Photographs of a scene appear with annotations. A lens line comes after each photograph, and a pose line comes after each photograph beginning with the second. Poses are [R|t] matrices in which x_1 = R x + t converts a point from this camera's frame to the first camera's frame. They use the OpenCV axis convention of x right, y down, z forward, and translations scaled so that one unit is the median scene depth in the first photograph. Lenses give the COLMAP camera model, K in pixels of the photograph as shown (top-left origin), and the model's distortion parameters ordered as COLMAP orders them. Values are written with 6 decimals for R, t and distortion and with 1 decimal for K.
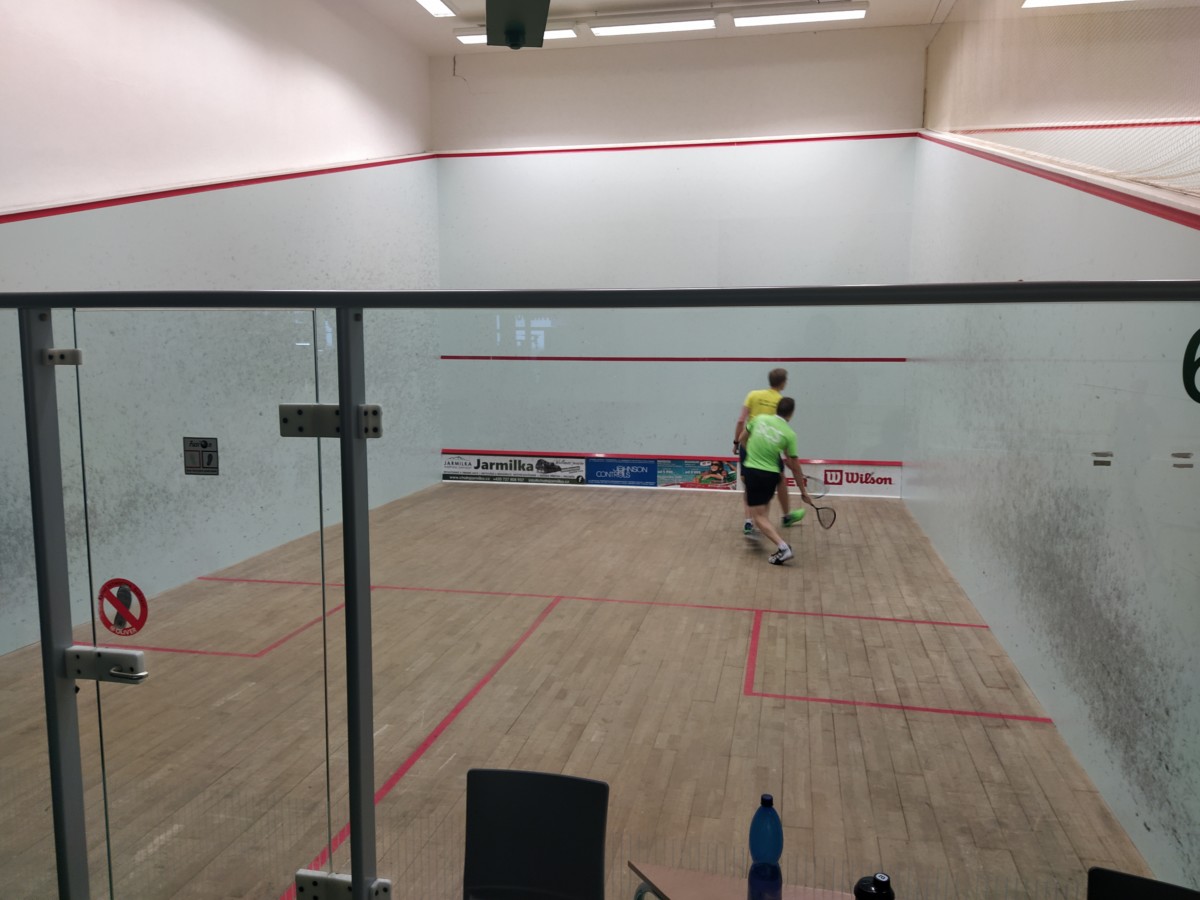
lens RADIAL K [[984.6, 0, 593.7], [0, 984.6, 453.4], [0, 0, 1]] dist [0.105777, 0.000314]
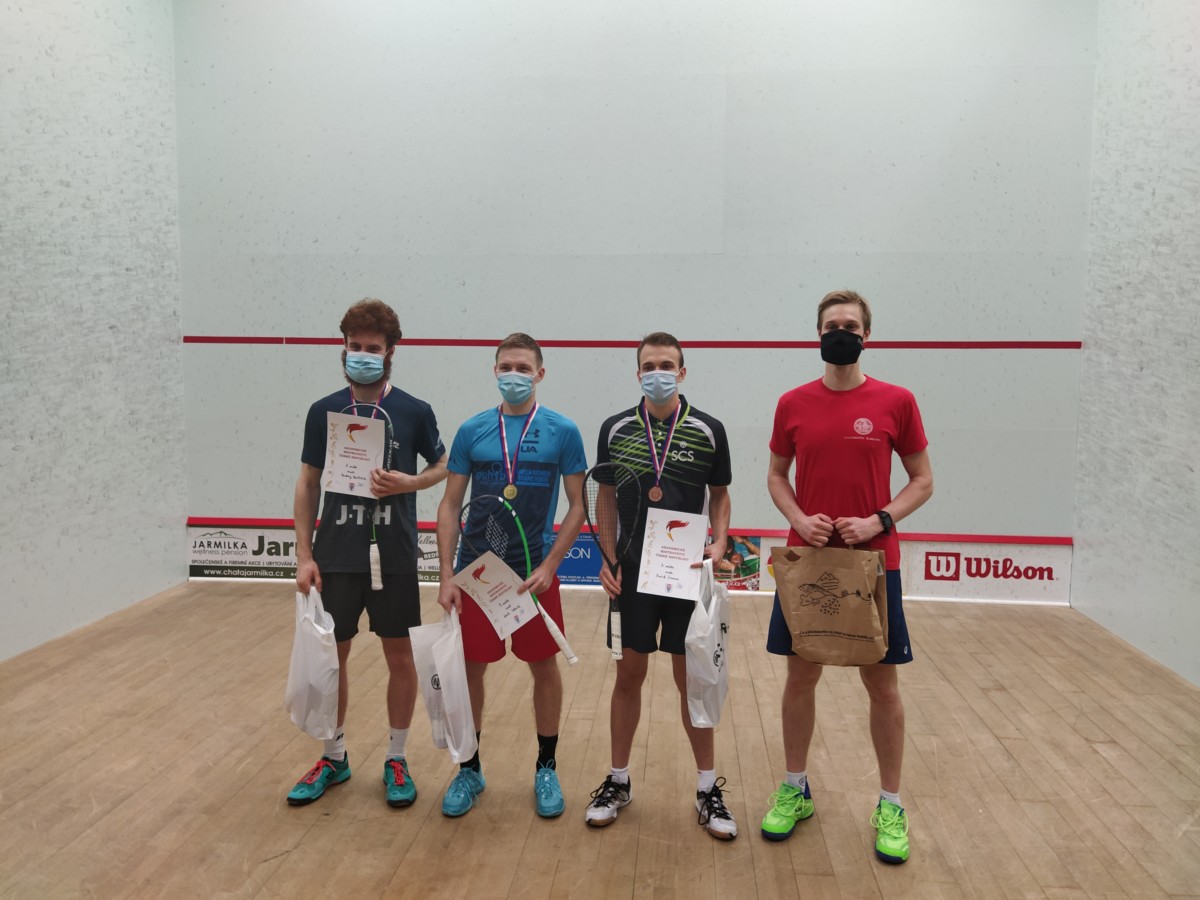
lens RADIAL K [[984.6, 0, 610.6], [0, 984.6, 447.1], [0, 0, 1]] dist [0.105777, 0.000314]
pose [[0.991203, -0.006145, 0.132210, -0.004053], [0.009714, 0.999605, -0.026364, -0.027017], [-0.131996, 0.027416, 0.990871, 0.487802]]
